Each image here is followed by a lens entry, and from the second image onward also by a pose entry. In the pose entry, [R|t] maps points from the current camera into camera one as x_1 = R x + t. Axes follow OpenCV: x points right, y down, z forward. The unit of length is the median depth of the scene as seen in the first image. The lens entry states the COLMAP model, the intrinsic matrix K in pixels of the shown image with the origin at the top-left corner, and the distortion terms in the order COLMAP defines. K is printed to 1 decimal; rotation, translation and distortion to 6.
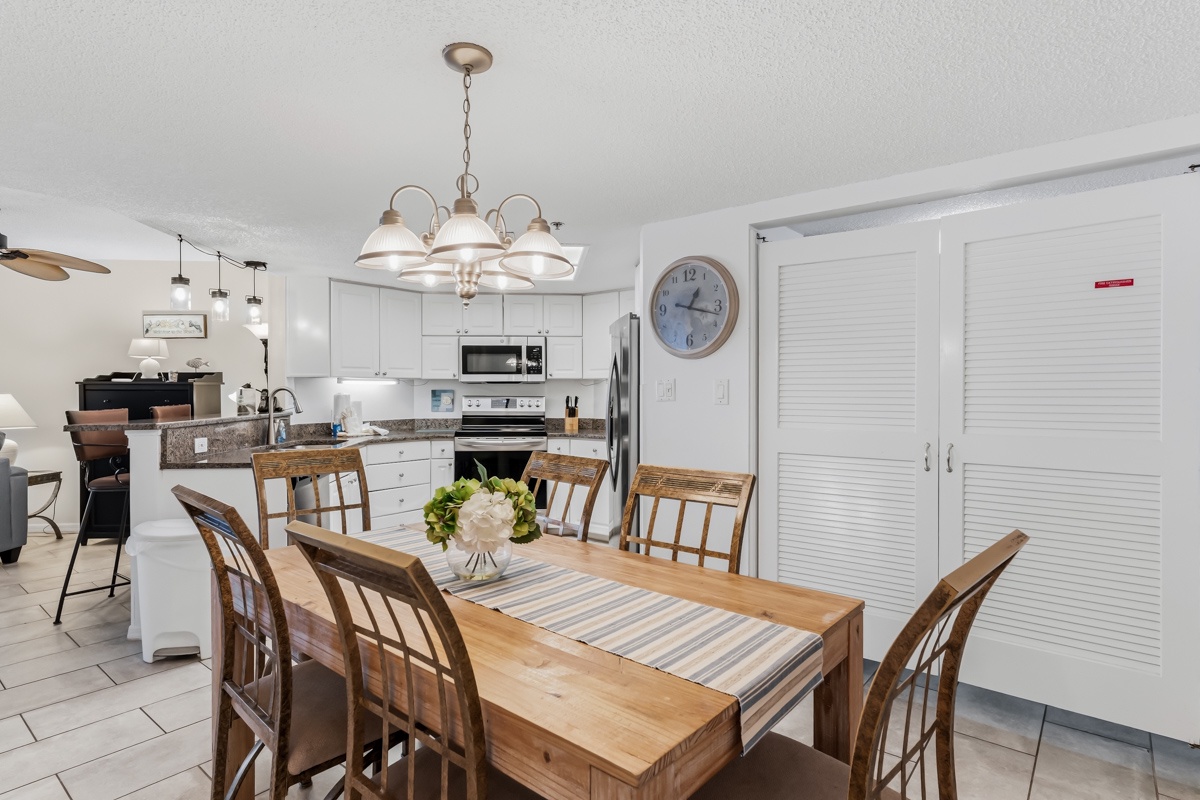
lens RADIAL K [[614.1, 0, 601.0], [0, 614.1, 393.0], [0, 0, 1]] dist [-0.001309, 0.000301]
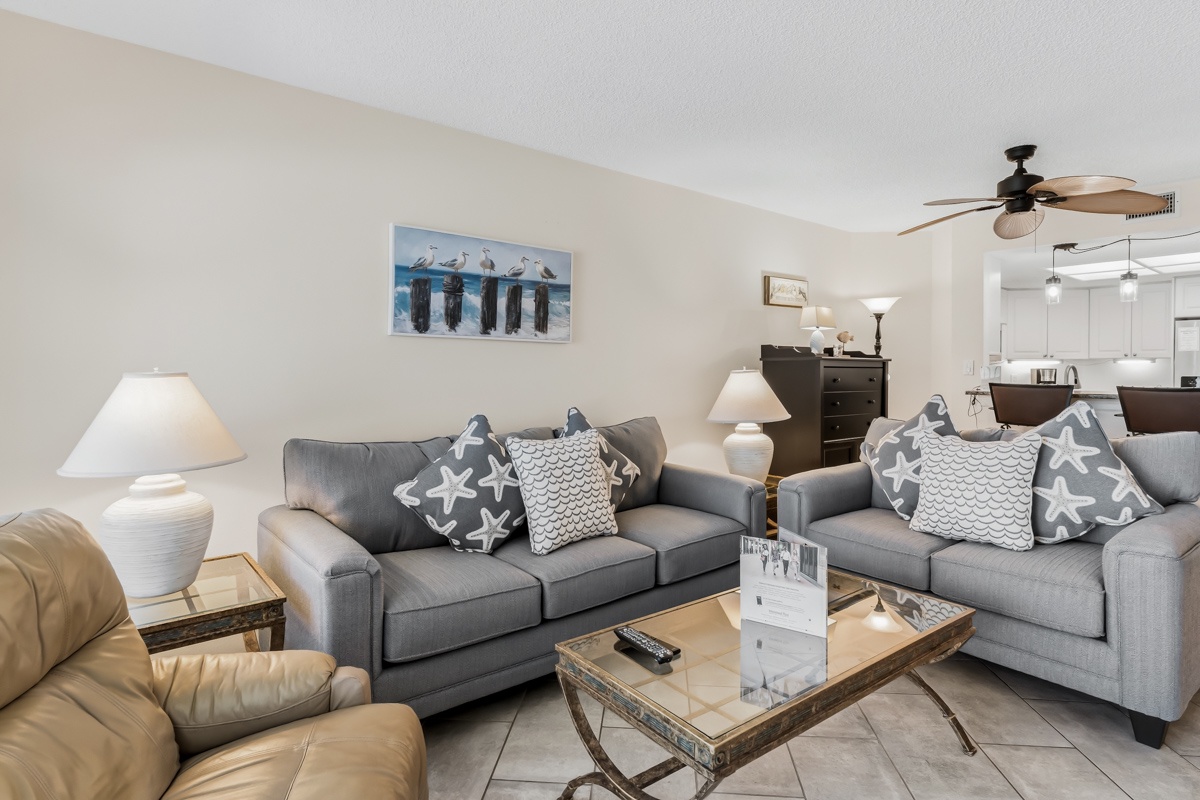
lens RADIAL K [[614.1, 0, 601.0], [0, 614.1, 393.0], [0, 0, 1]] dist [-0.001309, 0.000301]
pose [[0.844065, -0.017933, 0.535940, -2.485636], [0.003641, 0.999609, 0.027714, 0.011486], [-0.536228, -0.021441, 0.843801, 0.759422]]
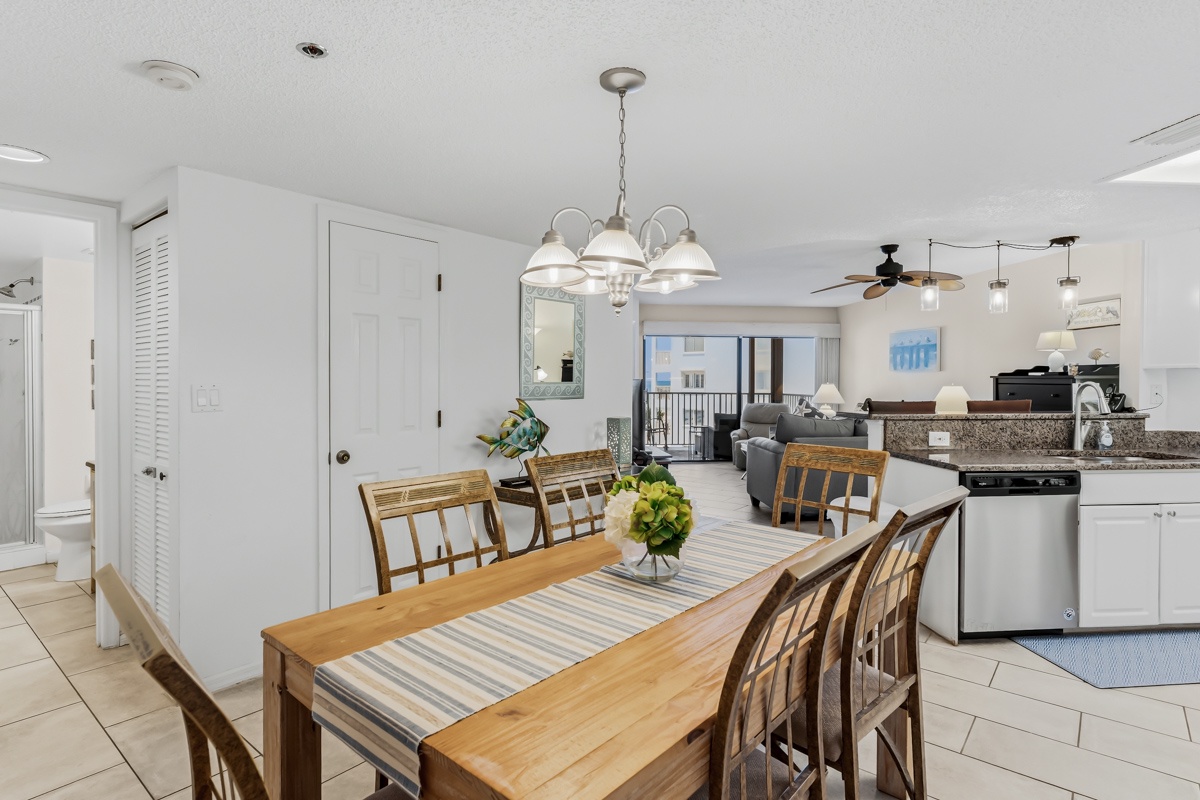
lens RADIAL K [[614.1, 0, 601.0], [0, 614.1, 393.0], [0, 0, 1]] dist [-0.001309, 0.000301]
pose [[0.001887, 0.022364, -0.999748, 0.416536], [-0.005841, 0.999733, 0.022353, -0.013190], [0.999981, 0.005798, 0.002017, 0.467921]]
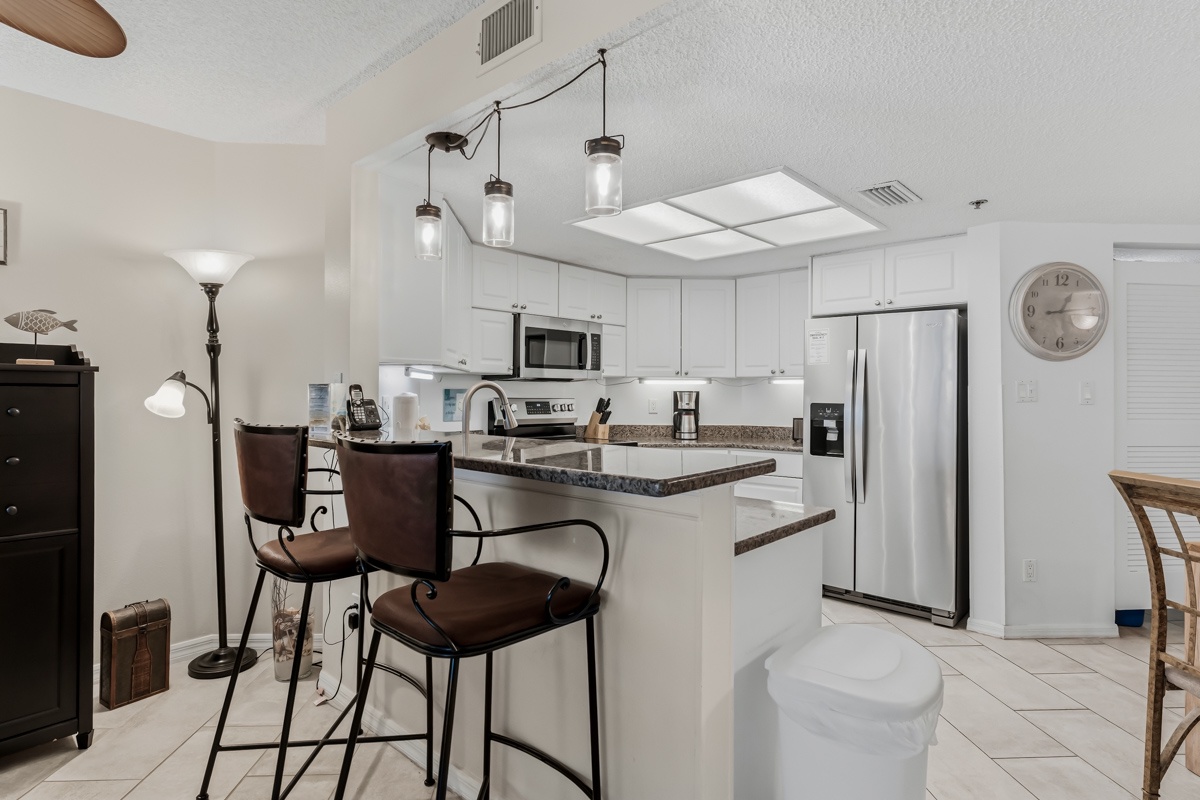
lens RADIAL K [[614.1, 0, 601.0], [0, 614.1, 393.0], [0, 0, 1]] dist [-0.001309, 0.000301]
pose [[0.745711, 0.002884, 0.666264, -1.128735], [-0.001096, 0.999995, -0.003101, 0.002156], [-0.666269, 0.001582, 0.745710, 0.751638]]
